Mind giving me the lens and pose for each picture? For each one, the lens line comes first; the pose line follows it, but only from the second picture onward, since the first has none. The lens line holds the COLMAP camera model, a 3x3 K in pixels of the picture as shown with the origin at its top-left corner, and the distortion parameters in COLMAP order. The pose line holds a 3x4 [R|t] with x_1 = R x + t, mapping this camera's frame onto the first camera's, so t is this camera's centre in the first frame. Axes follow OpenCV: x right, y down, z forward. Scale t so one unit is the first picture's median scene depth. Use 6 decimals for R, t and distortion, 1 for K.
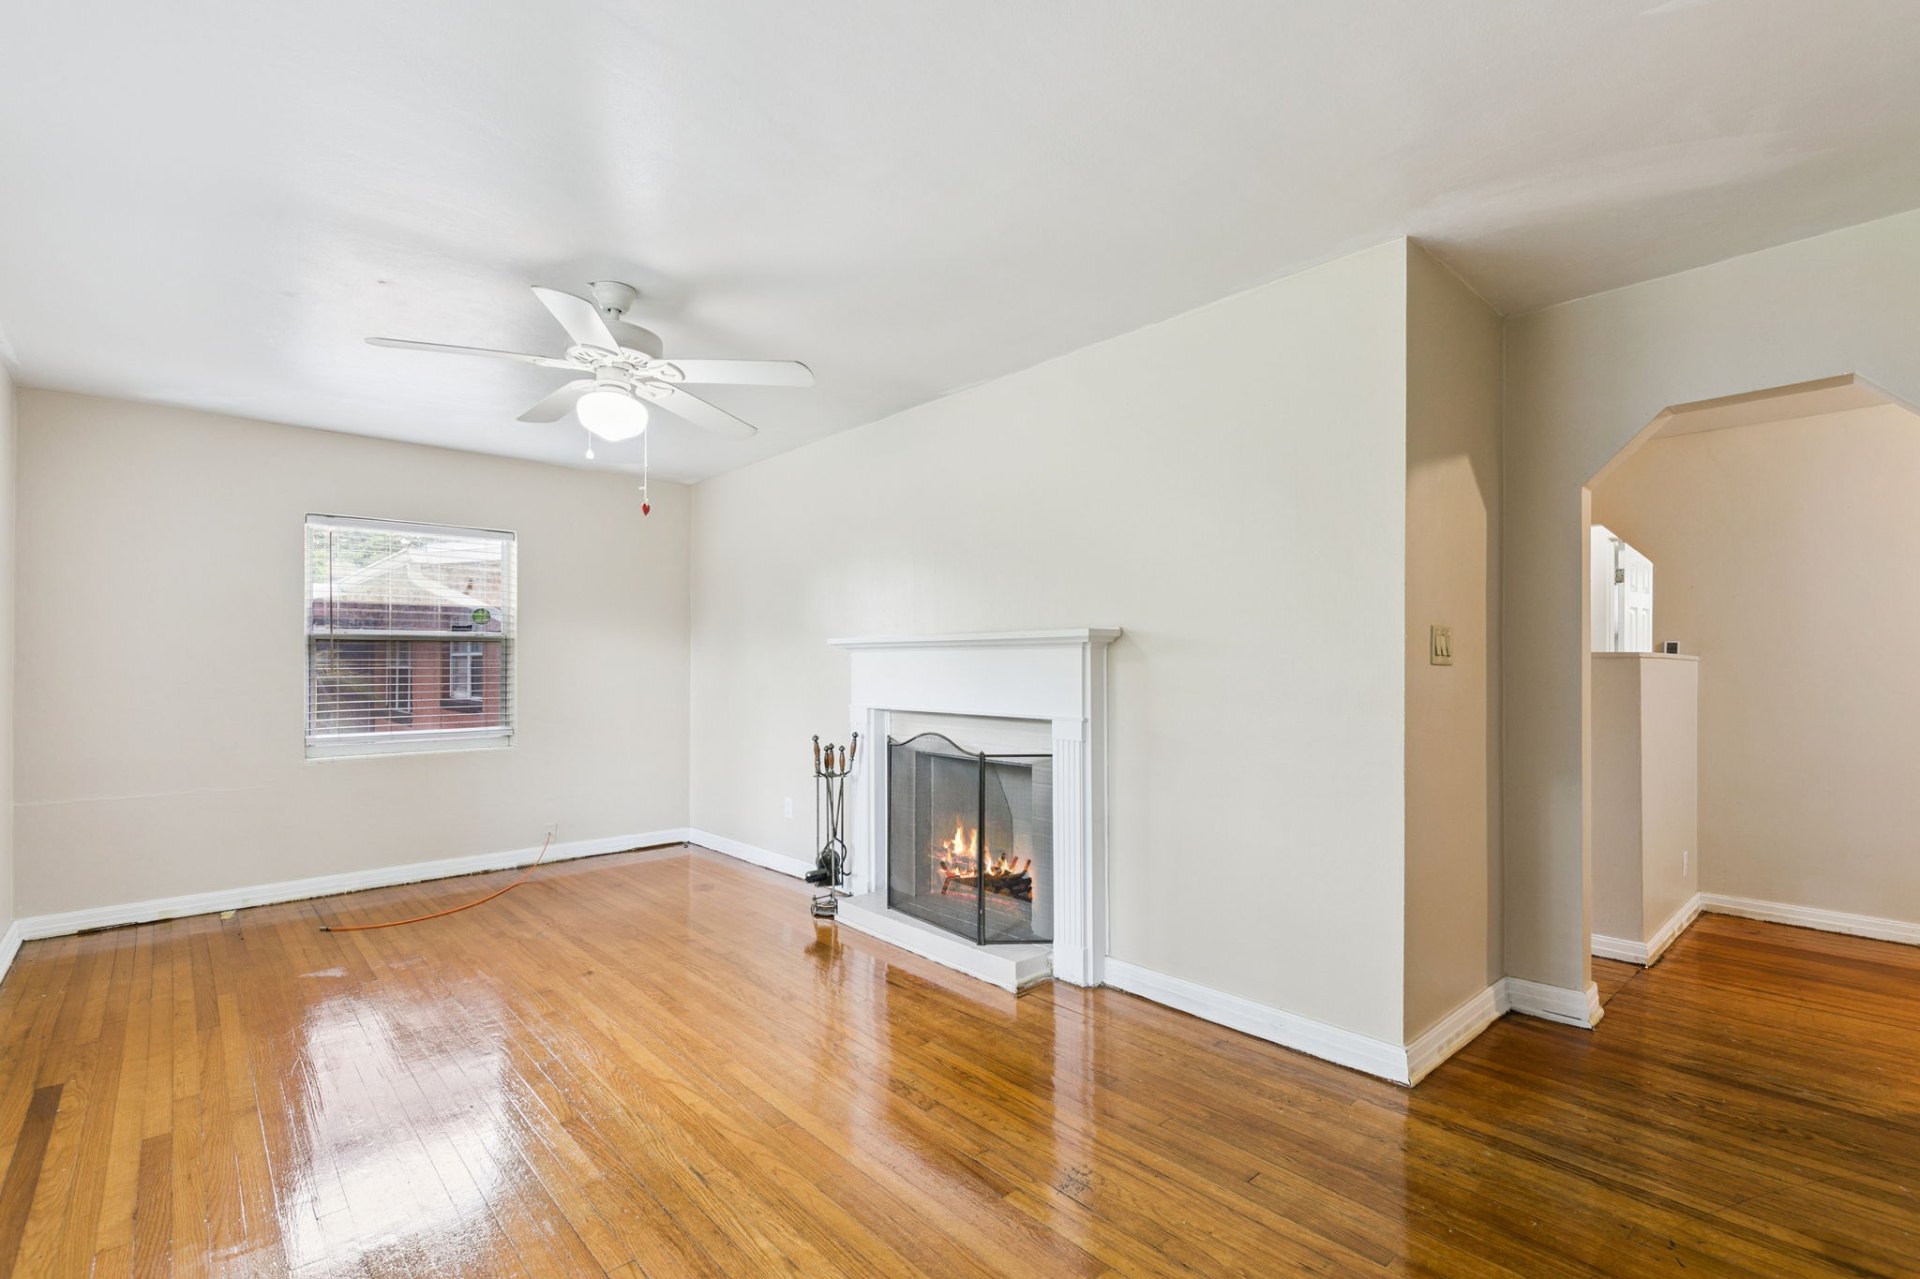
lens RADIAL K [[863.3, 0, 962.6], [0, 863.3, 653.9], [0, 0, 1]] dist [-0.000608, -0.000192]
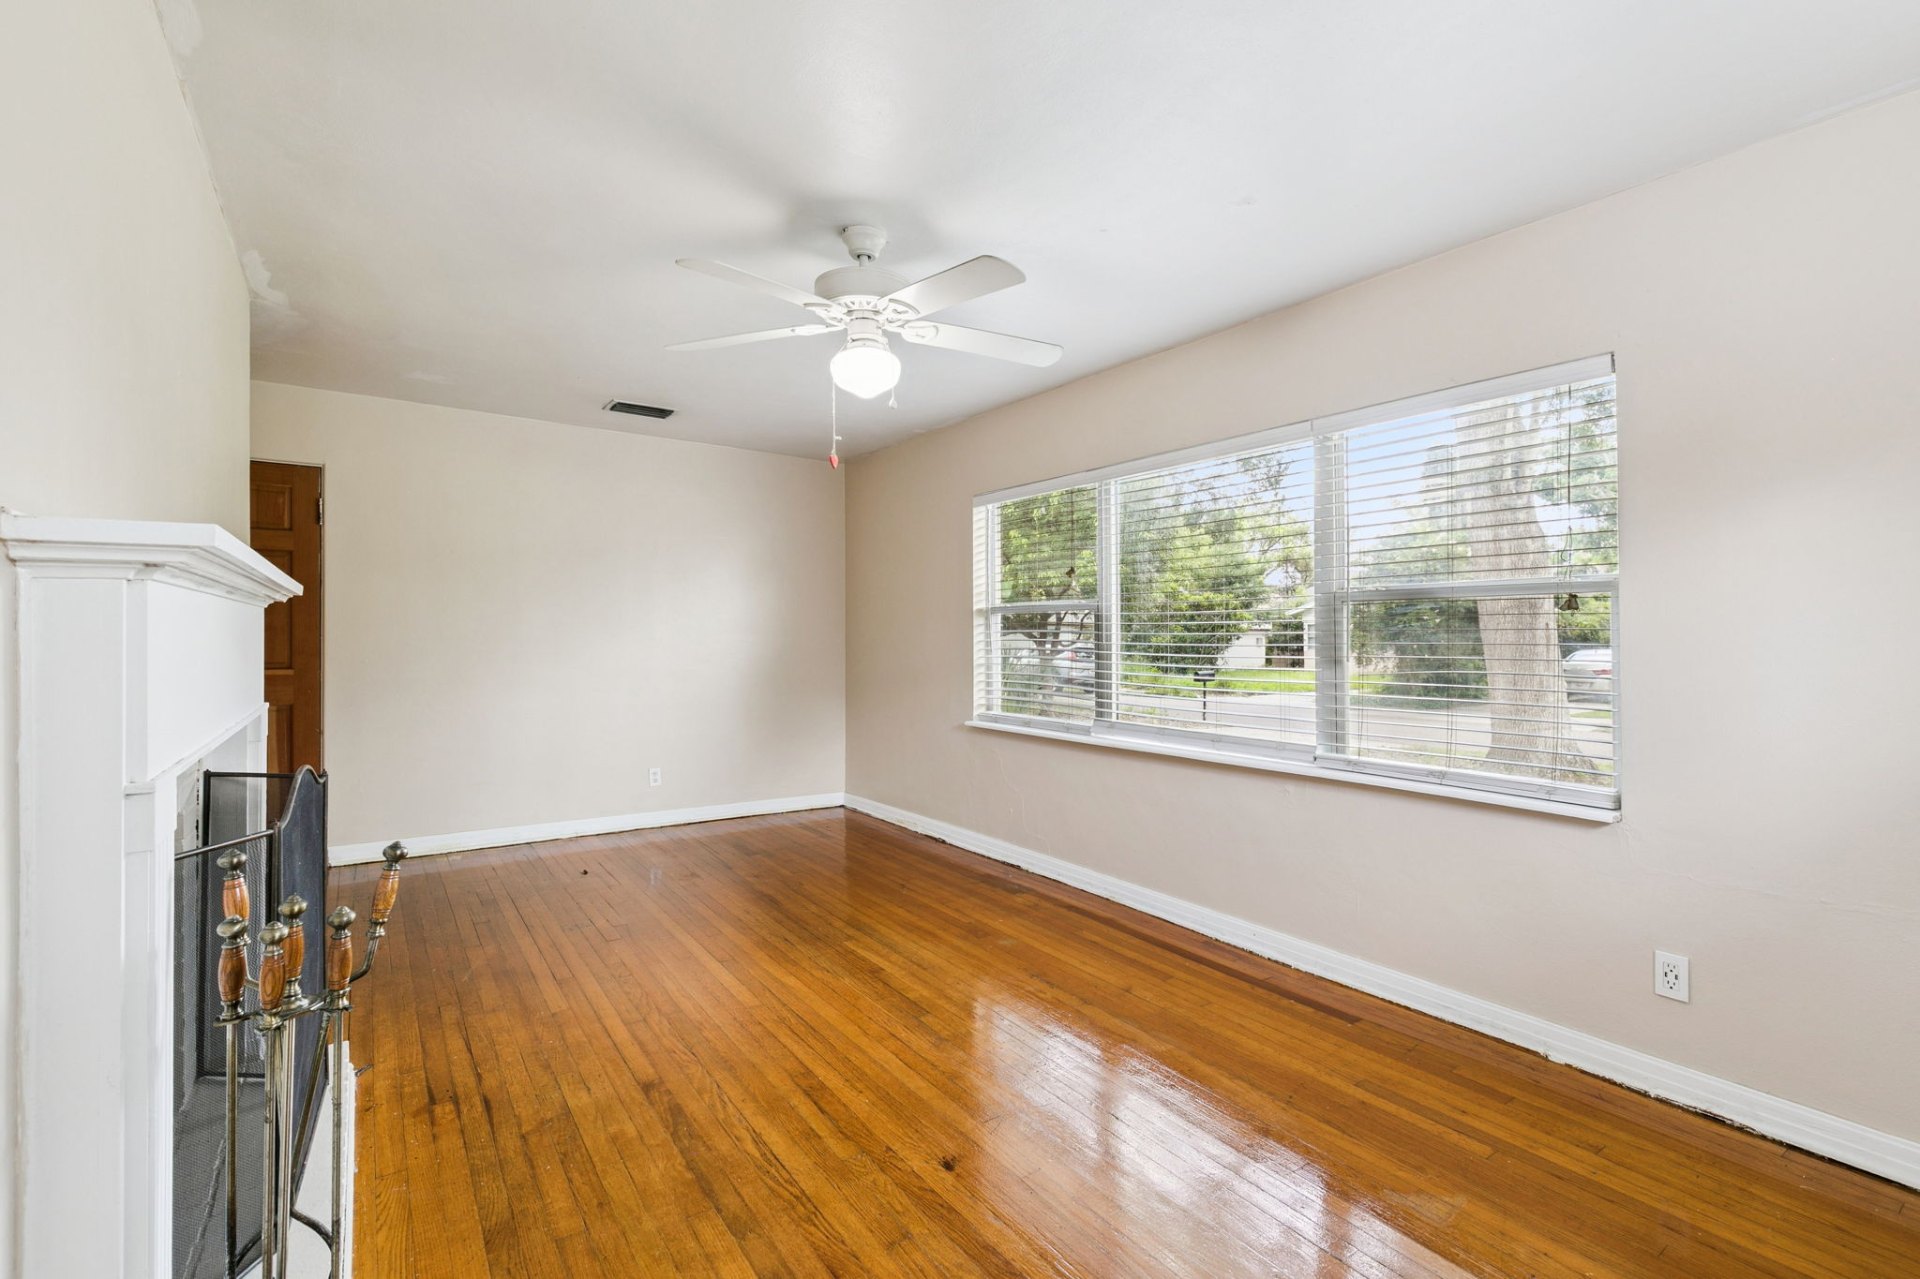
lens RADIAL K [[863.3, 0, 973.5], [0, 863.3, 631.6], [0, 0, 1]] dist [-0.000608, -0.000192]
pose [[-0.993260, -0.002262, 0.115885, -0.516051], [-0.003923, 0.999893, -0.014100, 0.018622], [-0.115841, -0.014460, -0.993163, 1.583398]]
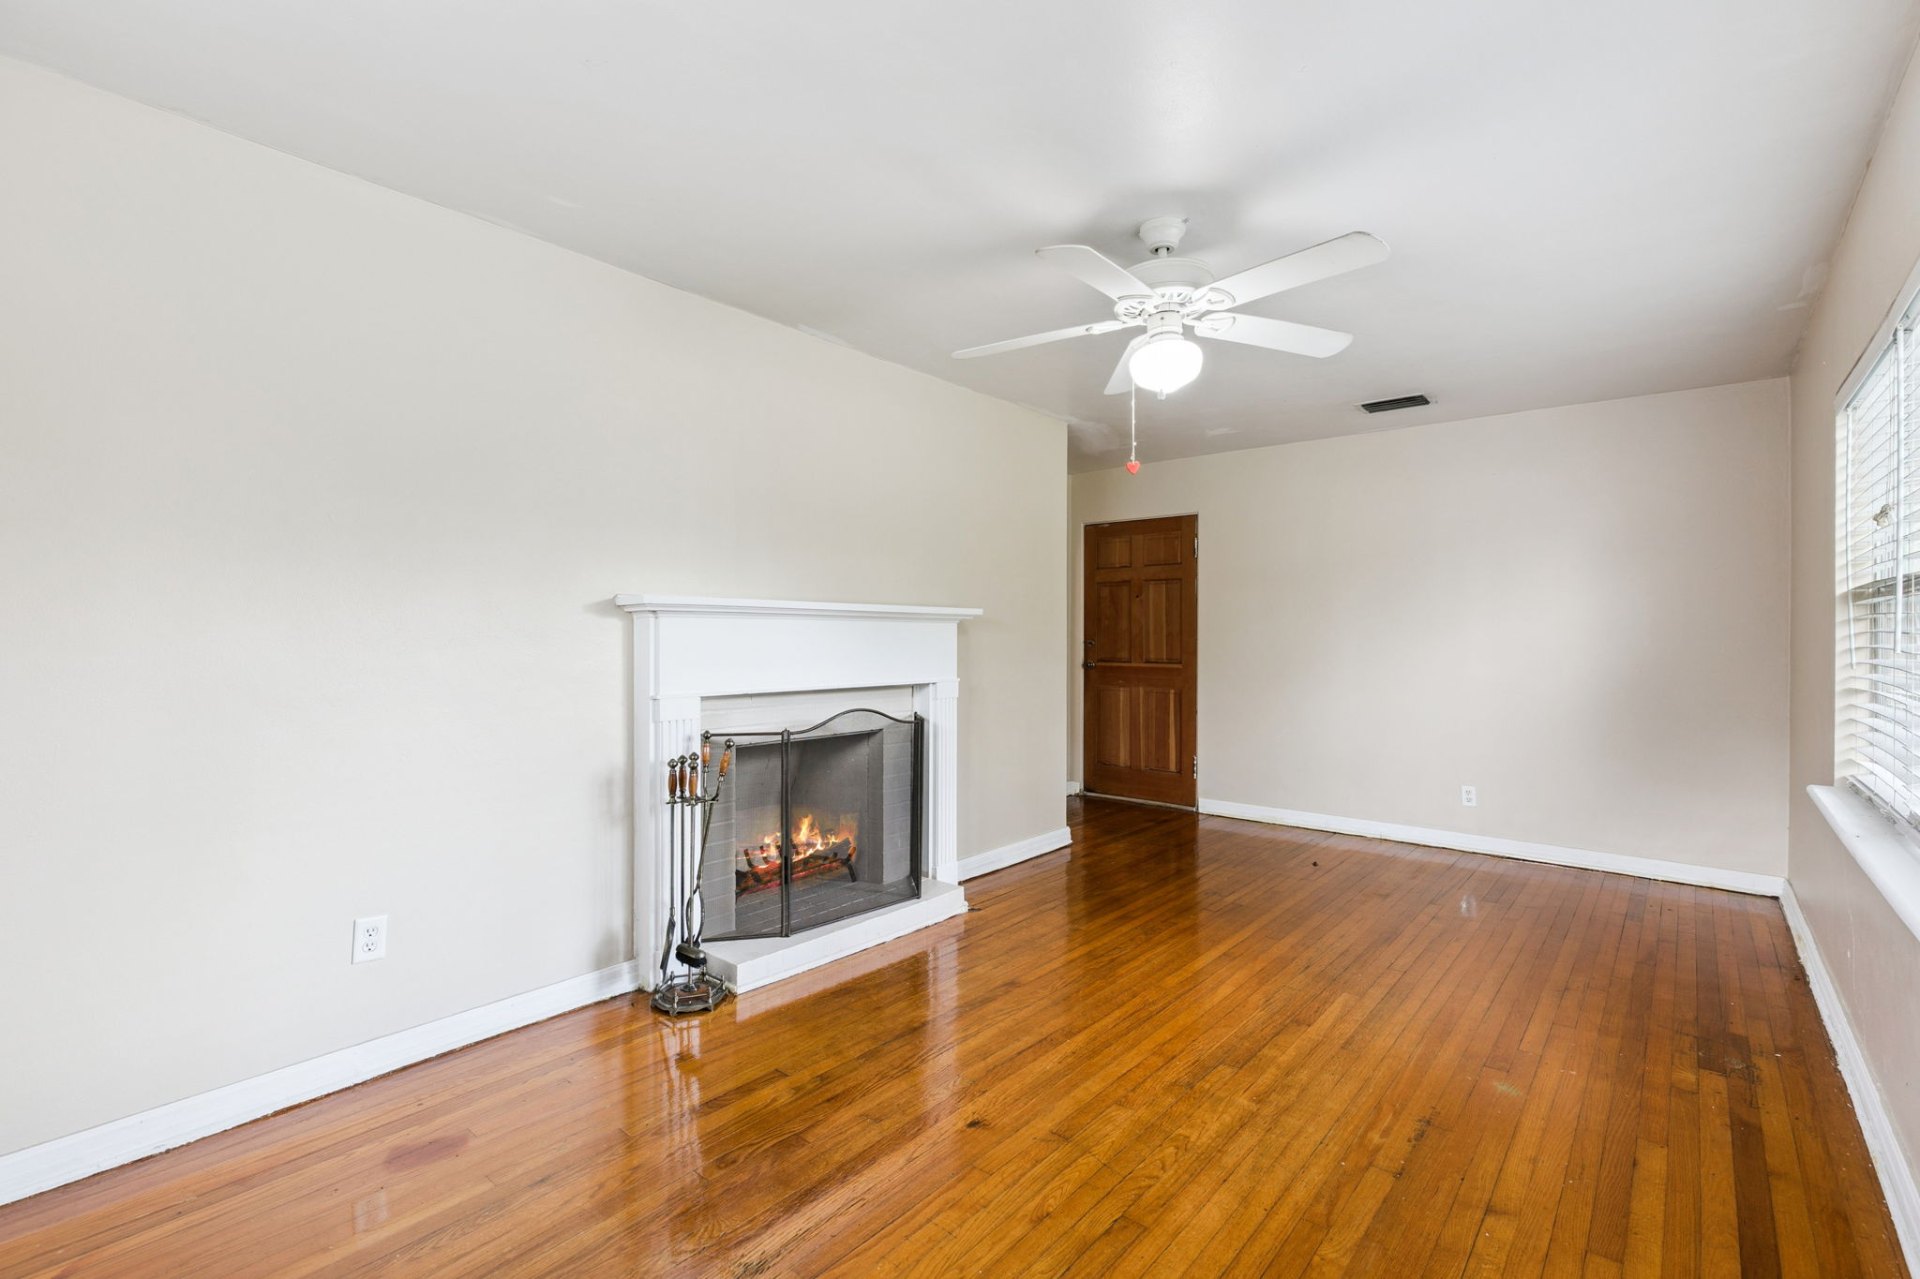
lens RADIAL K [[863.3, 0, 966.3], [0, 863.3, 637.7], [0, 0, 1]] dist [-0.000608, -0.000192]
pose [[-0.132230, 0.000384, 0.991219, -1.058184], [-0.012054, 0.999925, -0.001995, 0.015632], [-0.991146, -0.012212, -0.132216, 1.096562]]
